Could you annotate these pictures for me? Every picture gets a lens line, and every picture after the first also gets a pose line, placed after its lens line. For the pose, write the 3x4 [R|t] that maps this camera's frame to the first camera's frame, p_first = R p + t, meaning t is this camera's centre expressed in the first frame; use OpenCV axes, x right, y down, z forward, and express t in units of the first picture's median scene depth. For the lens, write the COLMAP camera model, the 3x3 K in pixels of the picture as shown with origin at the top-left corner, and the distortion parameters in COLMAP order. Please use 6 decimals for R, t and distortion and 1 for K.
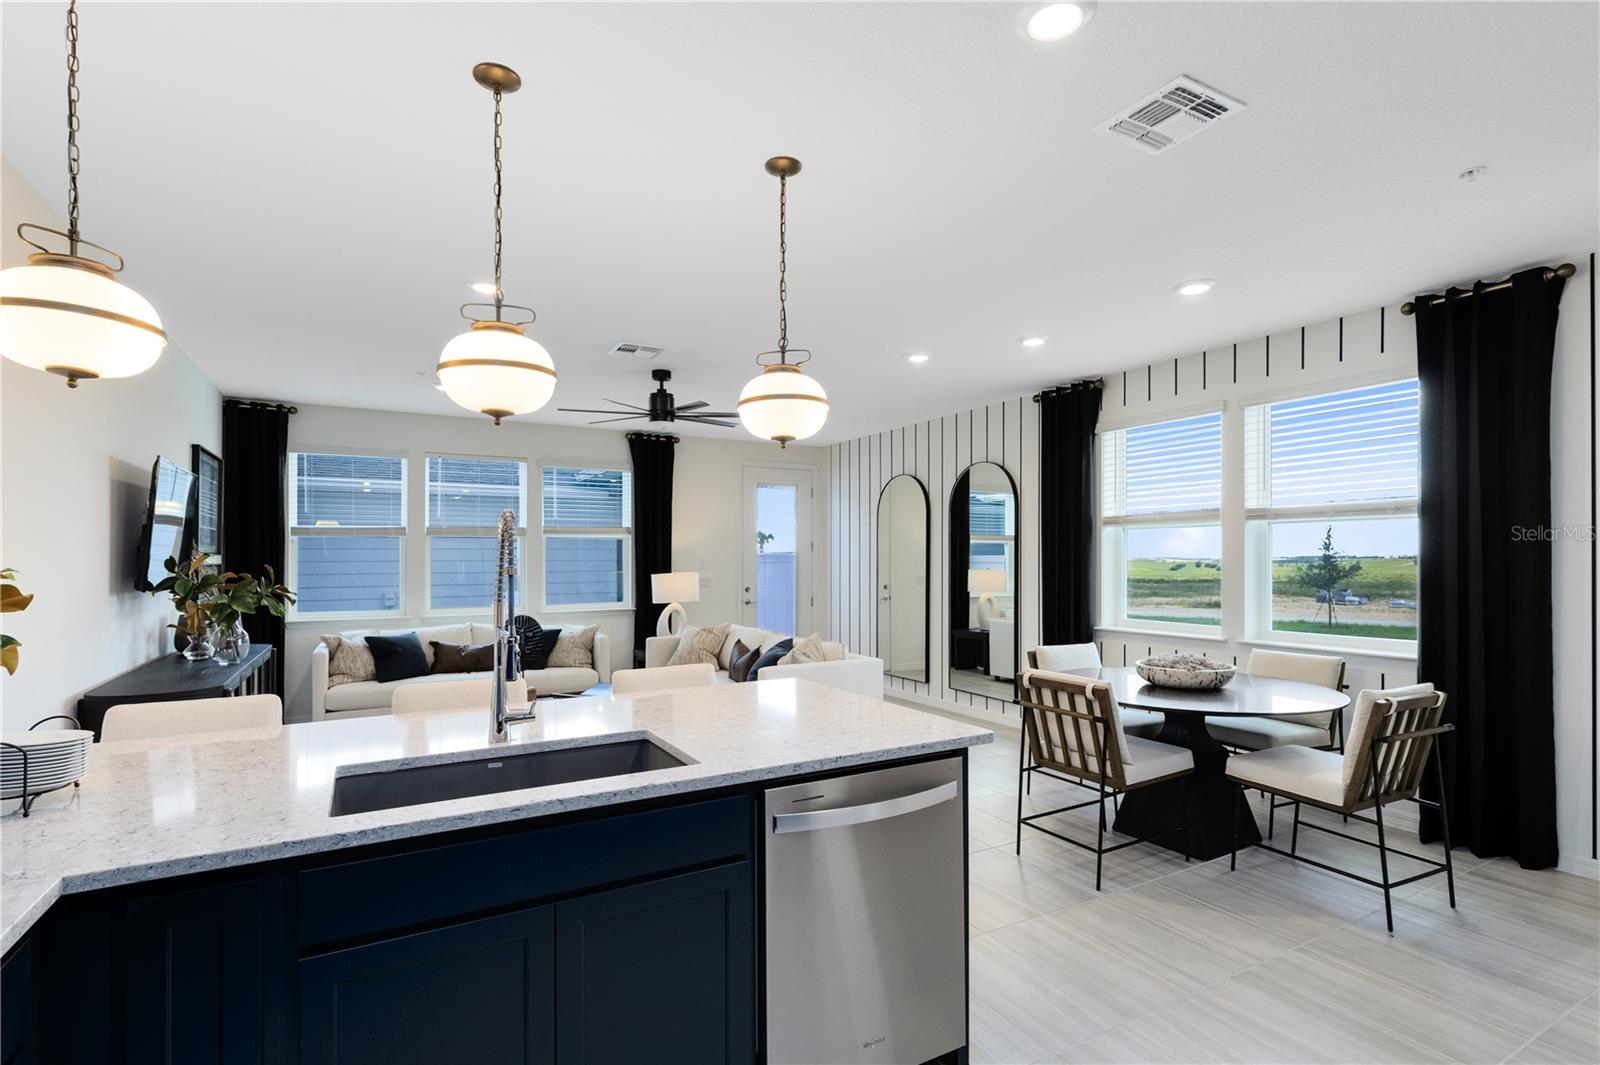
lens RADIAL K [[747.8, 0, 798.1], [0, 747.8, 551.4], [0, 0, 1]] dist [-0.004039, 0.000439]
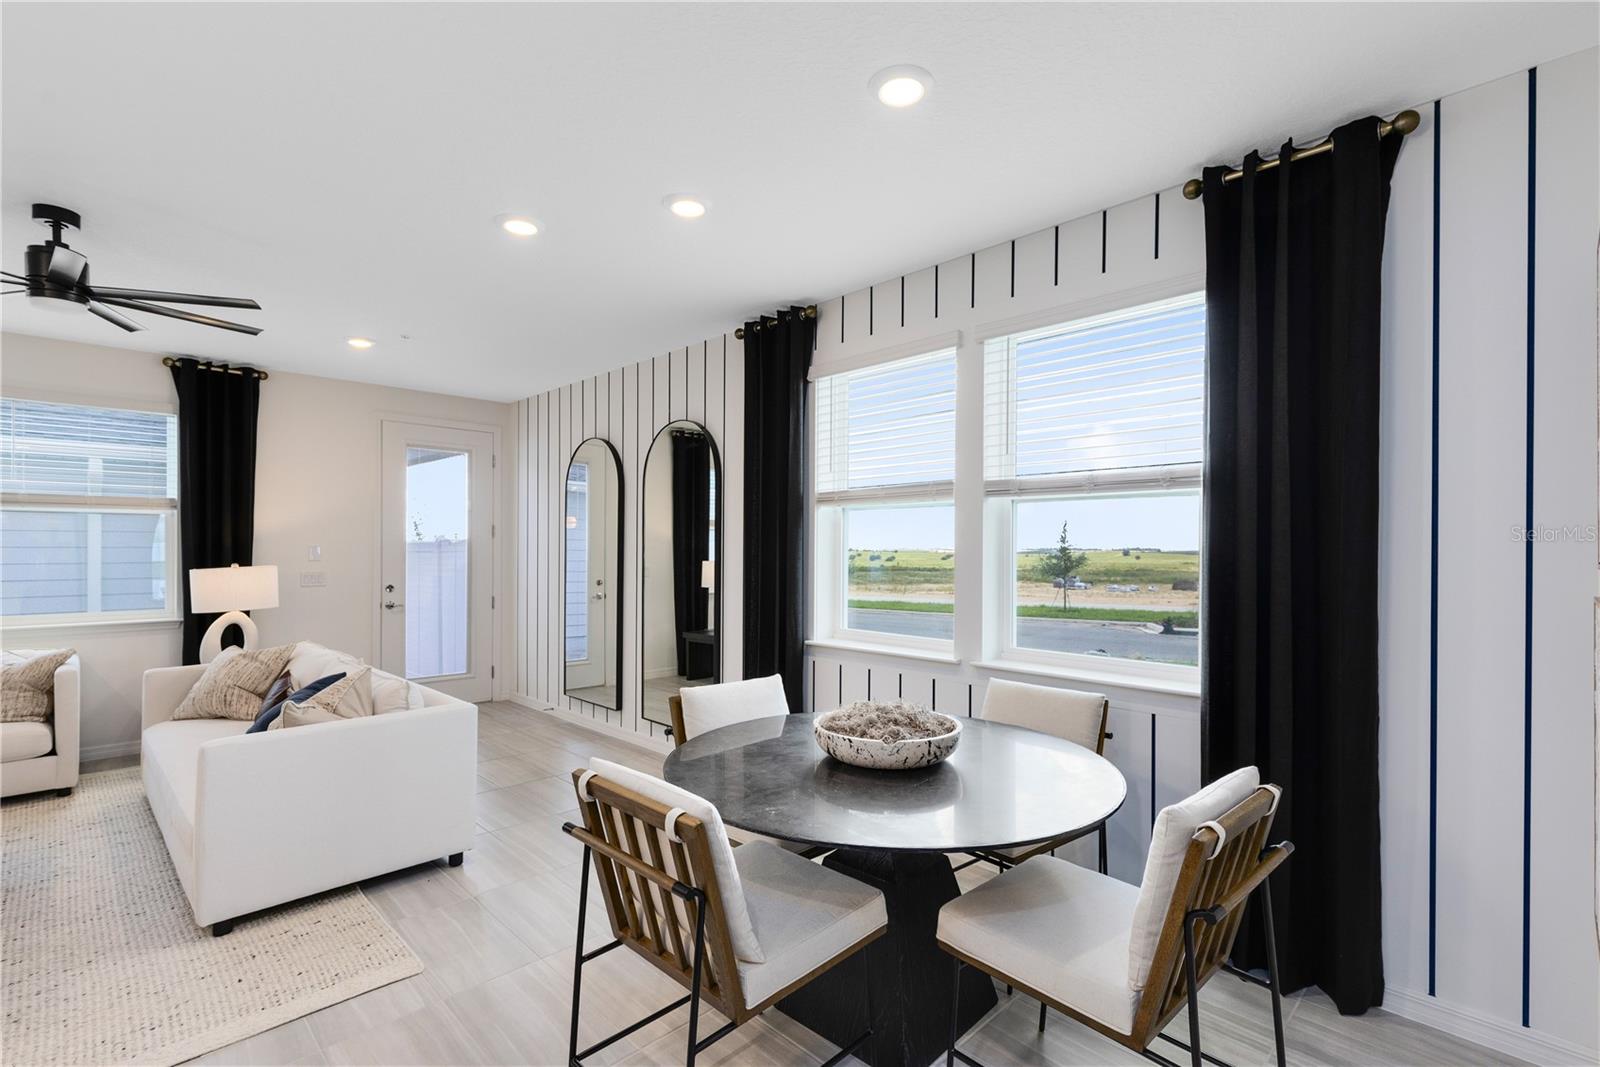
lens RADIAL K [[732.4, 0, 802.1], [0, 732.4, 540.1], [0, 0, 1]] dist [0.001232, 0.000025]
pose [[0.962108, 0.008774, 0.272527, 0.229284], [-0.008392, 0.999961, -0.002569, 0.003383], [-0.272539, 0.000185, 0.962145, 0.354504]]
